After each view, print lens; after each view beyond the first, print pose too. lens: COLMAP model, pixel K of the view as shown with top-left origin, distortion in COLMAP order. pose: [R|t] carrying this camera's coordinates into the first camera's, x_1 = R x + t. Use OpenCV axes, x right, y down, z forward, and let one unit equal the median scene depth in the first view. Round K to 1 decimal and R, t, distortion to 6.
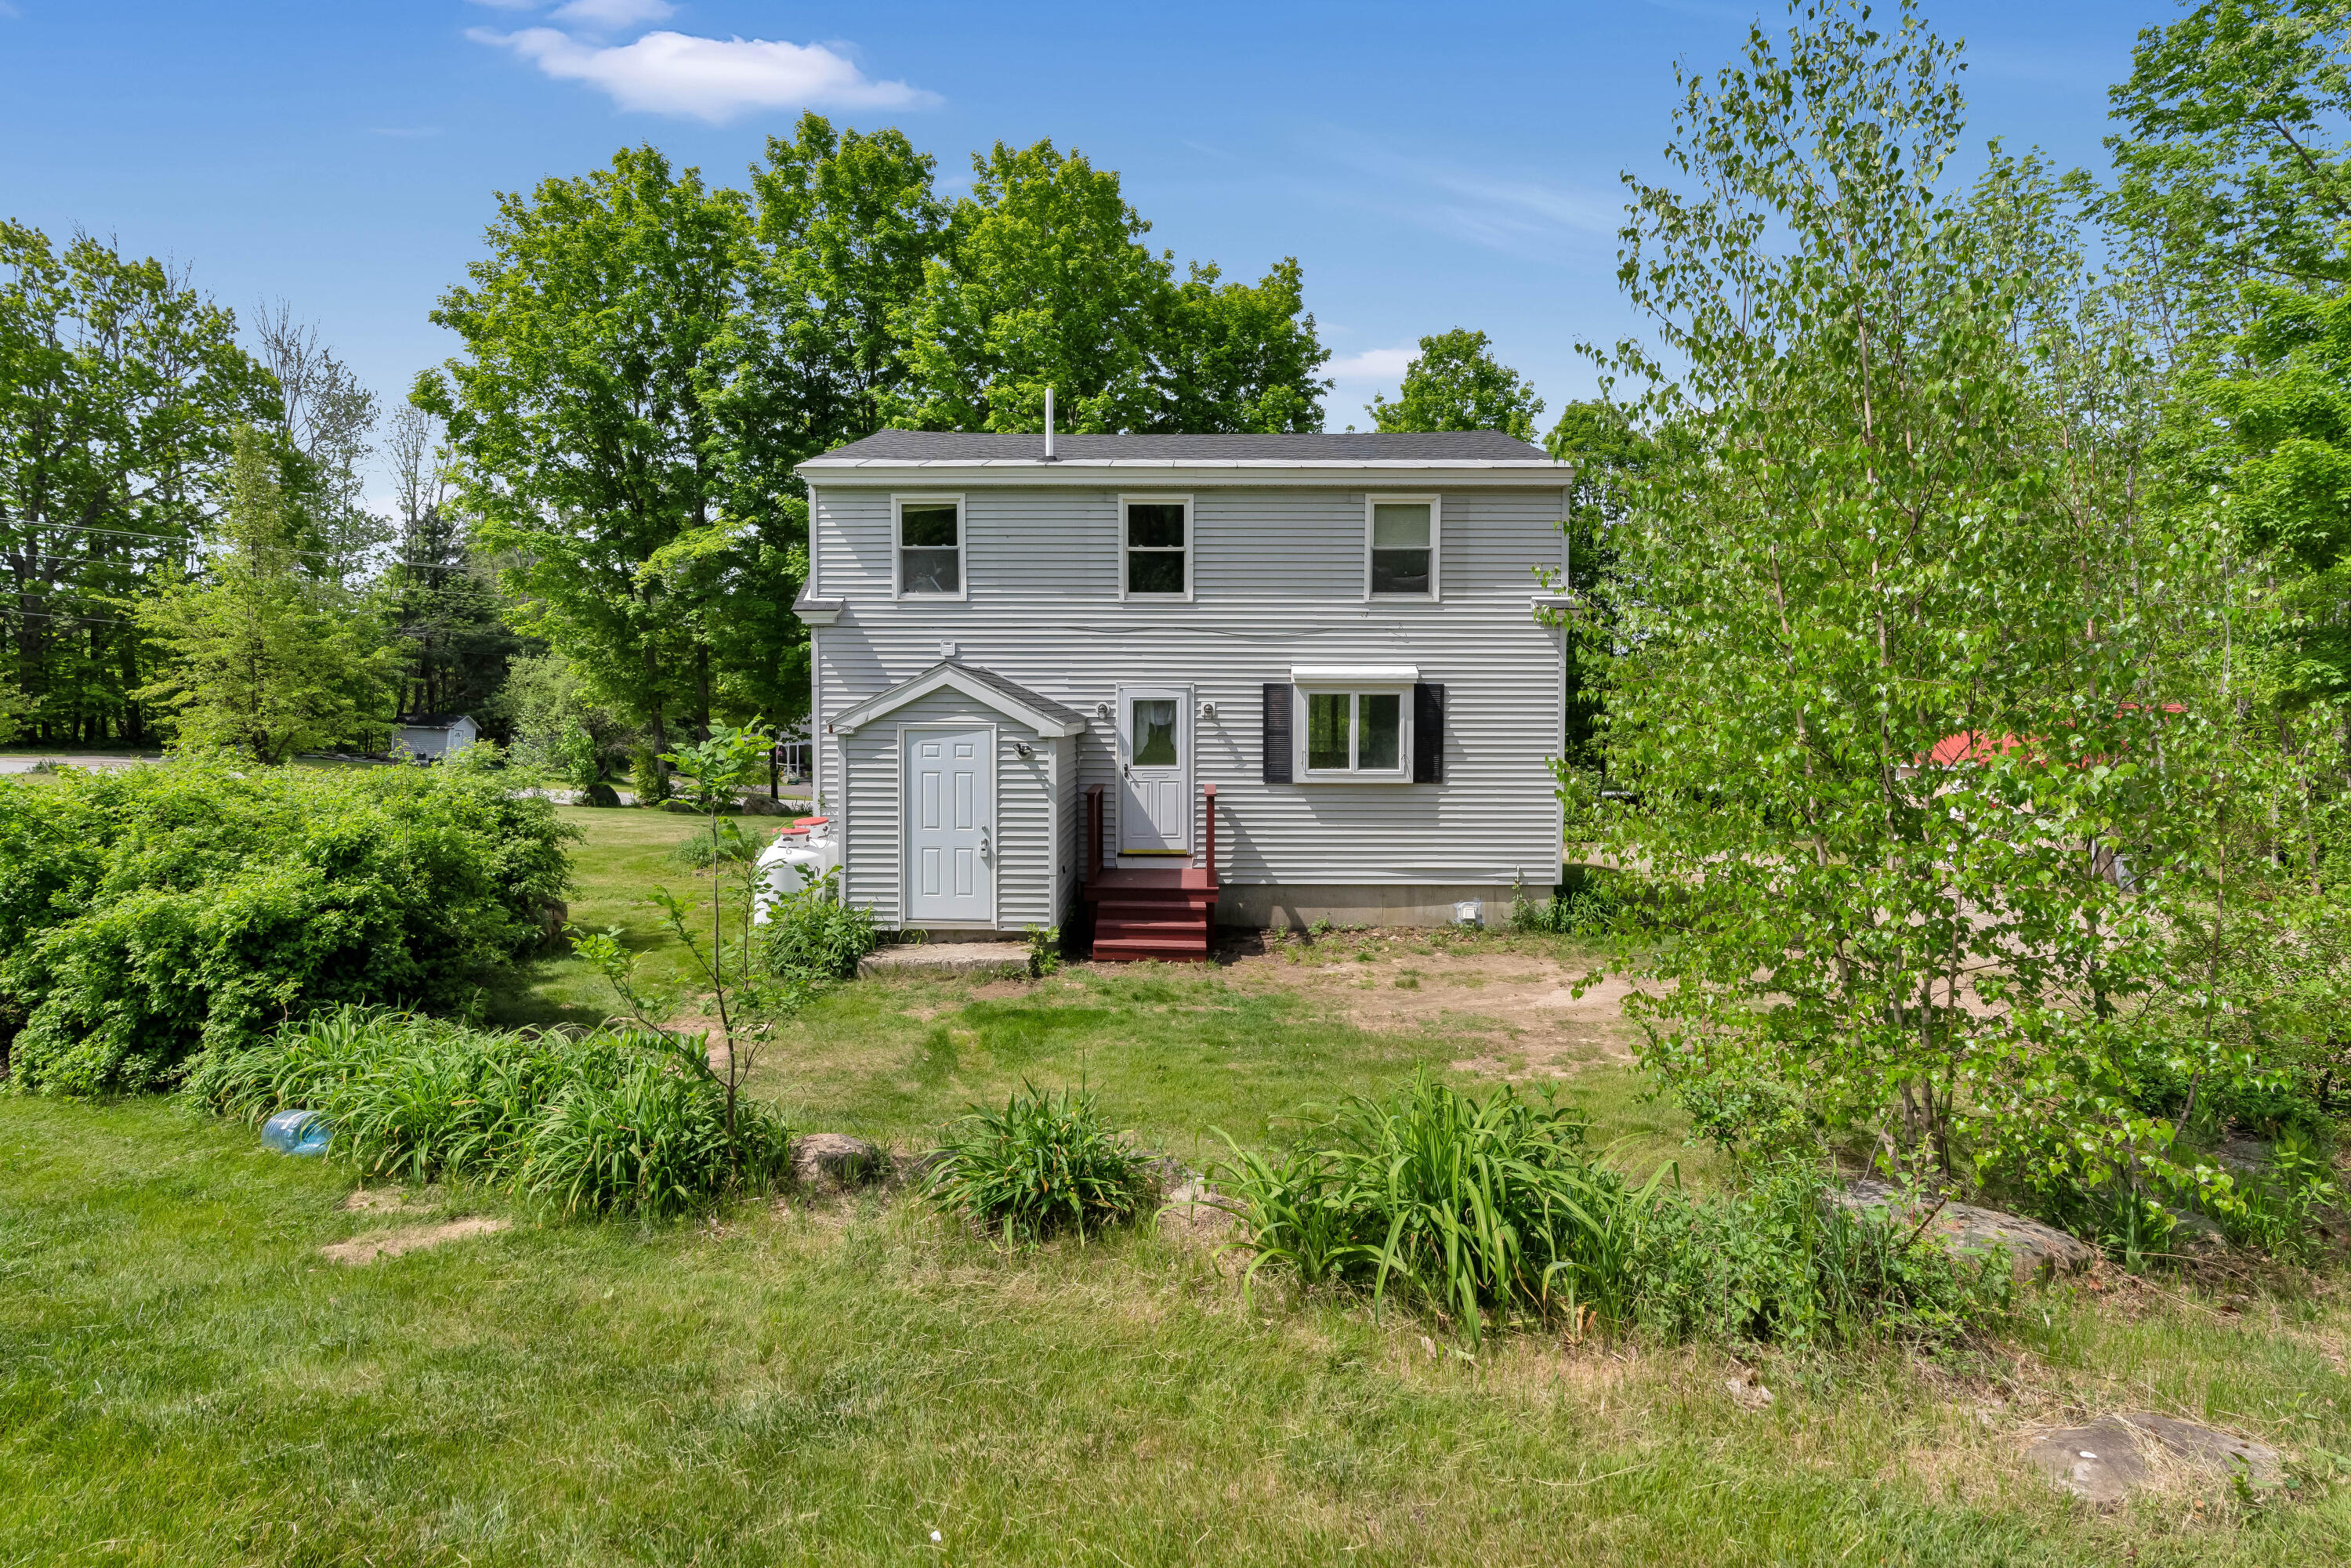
lens RADIAL K [[1146.1, 0, 1174.2], [0, 1146.1, 761.7], [0, 0, 1]] dist [0.007676, 0.000398]
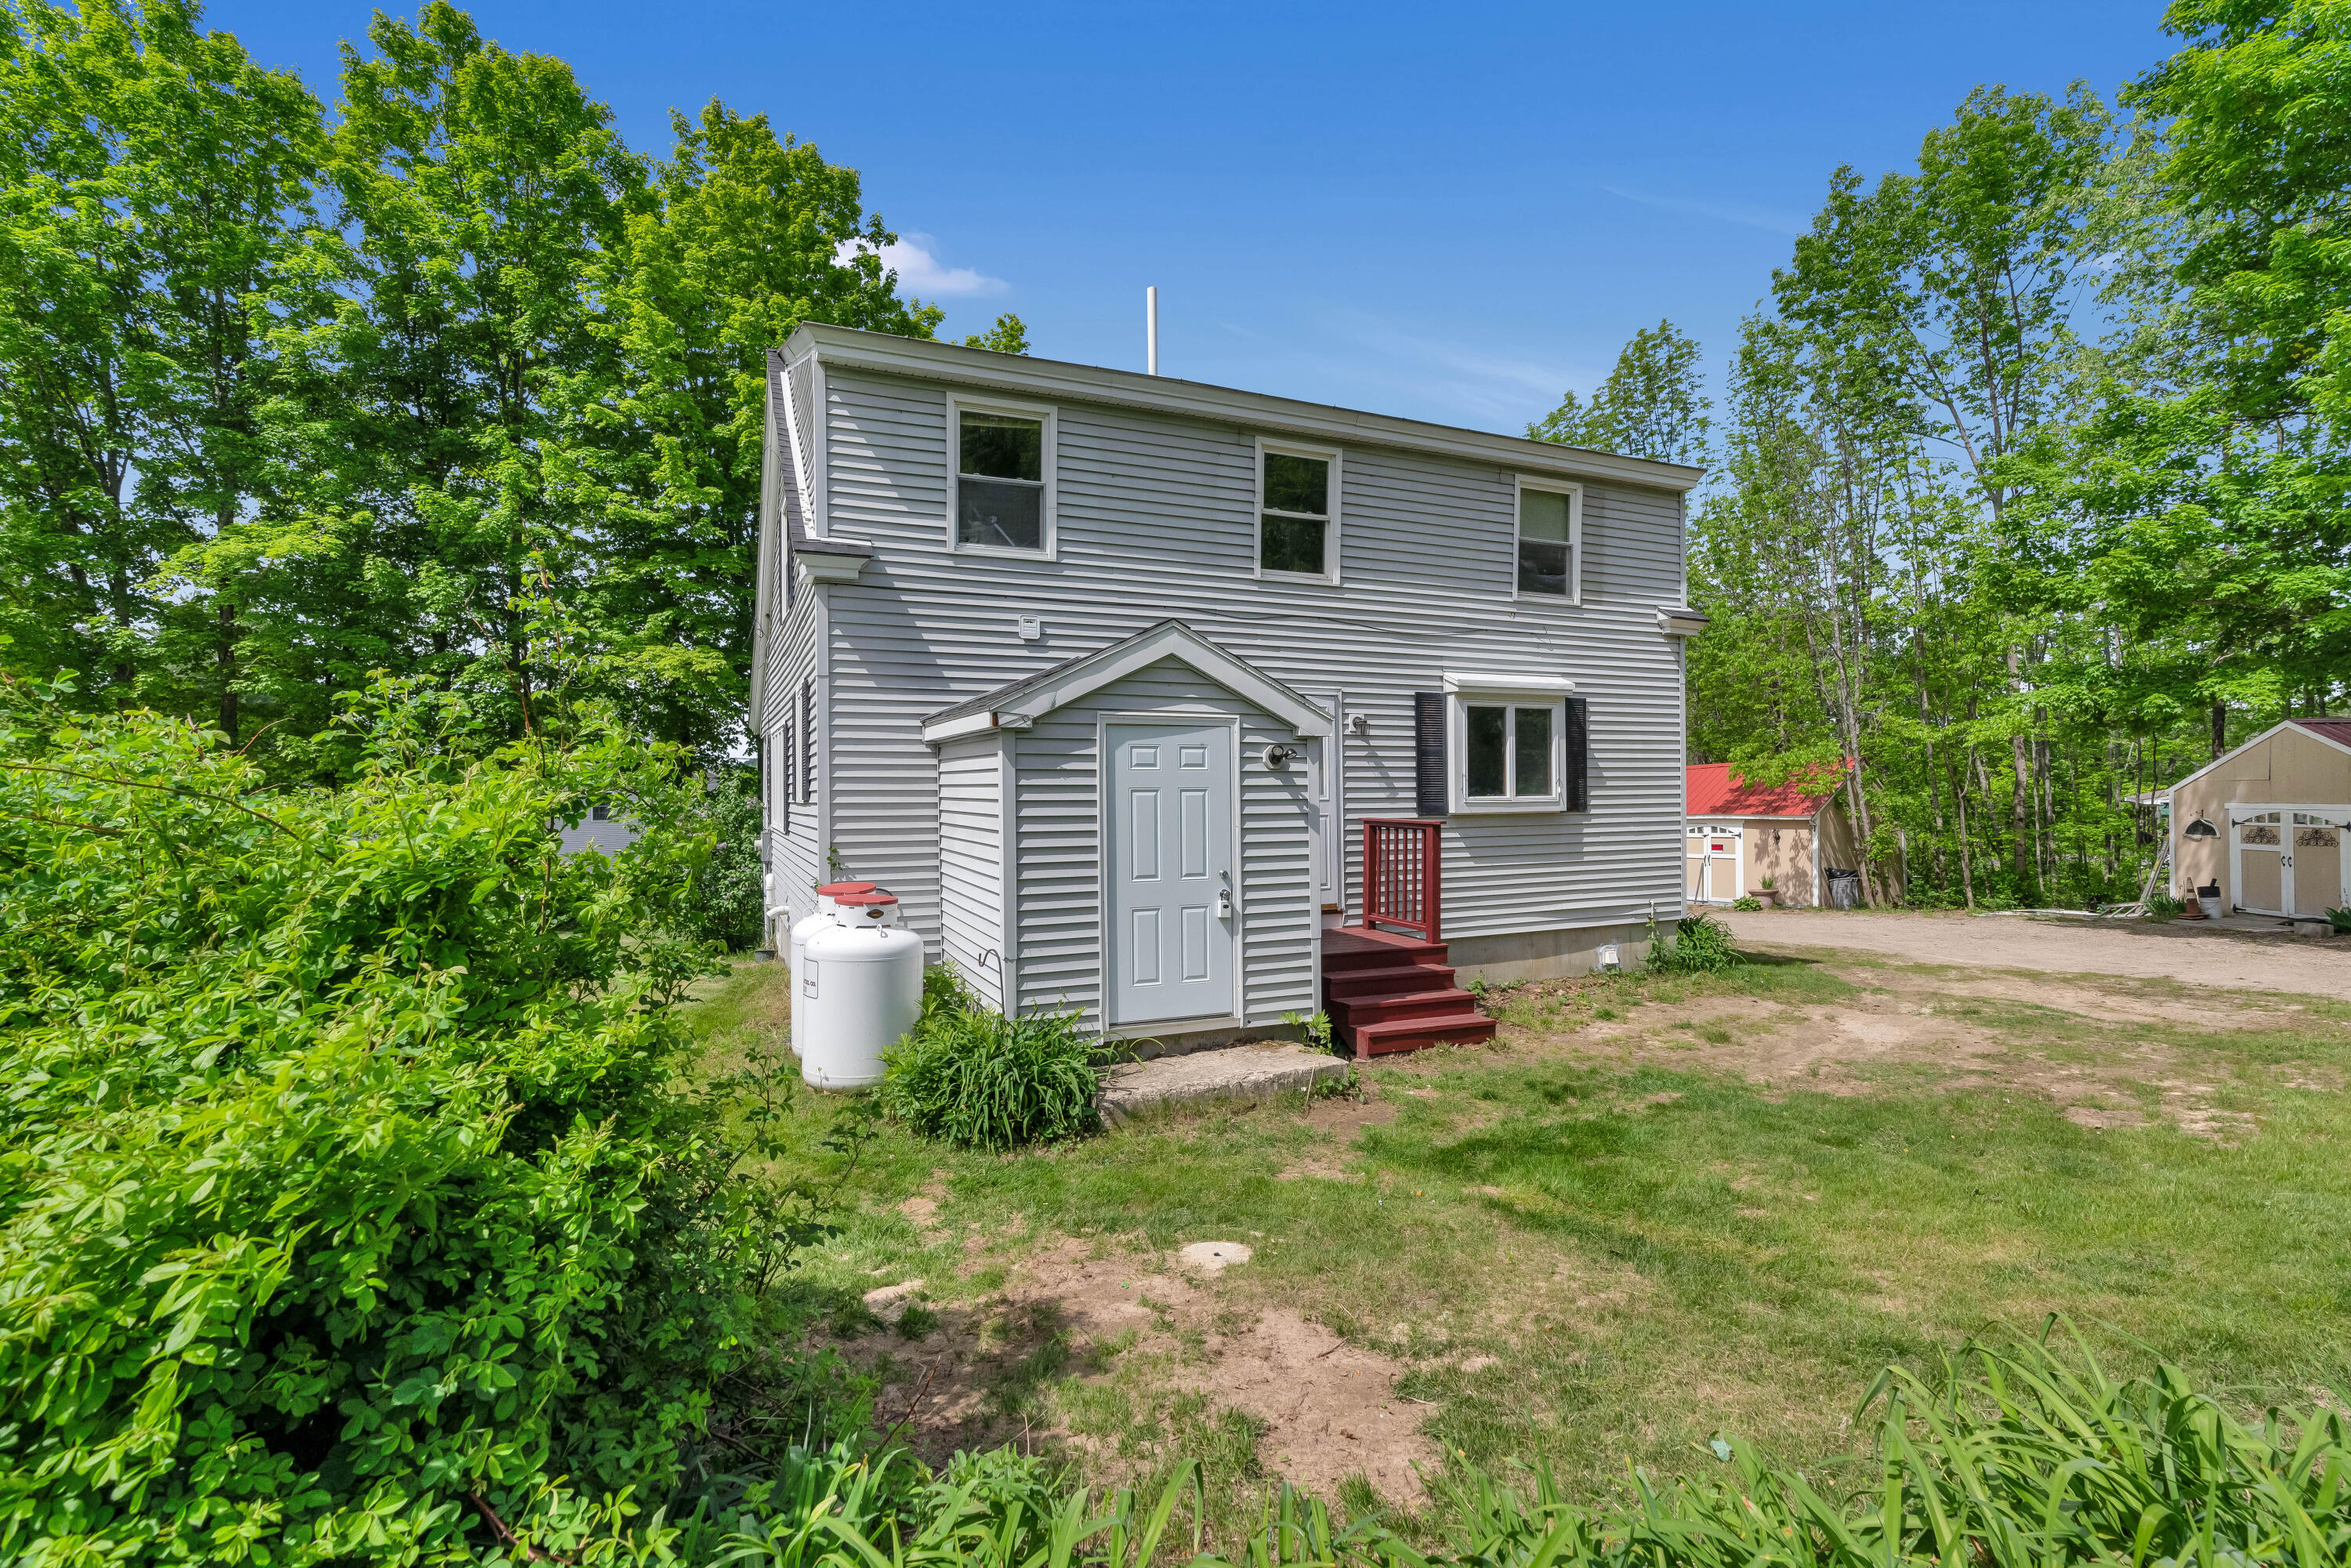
lens RADIAL K [[1061.0, 0, 1175.7], [0, 1061.0, 808.2], [0, 0, 1]] dist [-0.012466, 0.005228]
pose [[0.901165, -0.013415, 0.433269, -0.402761], [0.035358, 0.998465, -0.042627, 0.039919], [-0.432032, 0.053733, 0.900256, 0.404355]]
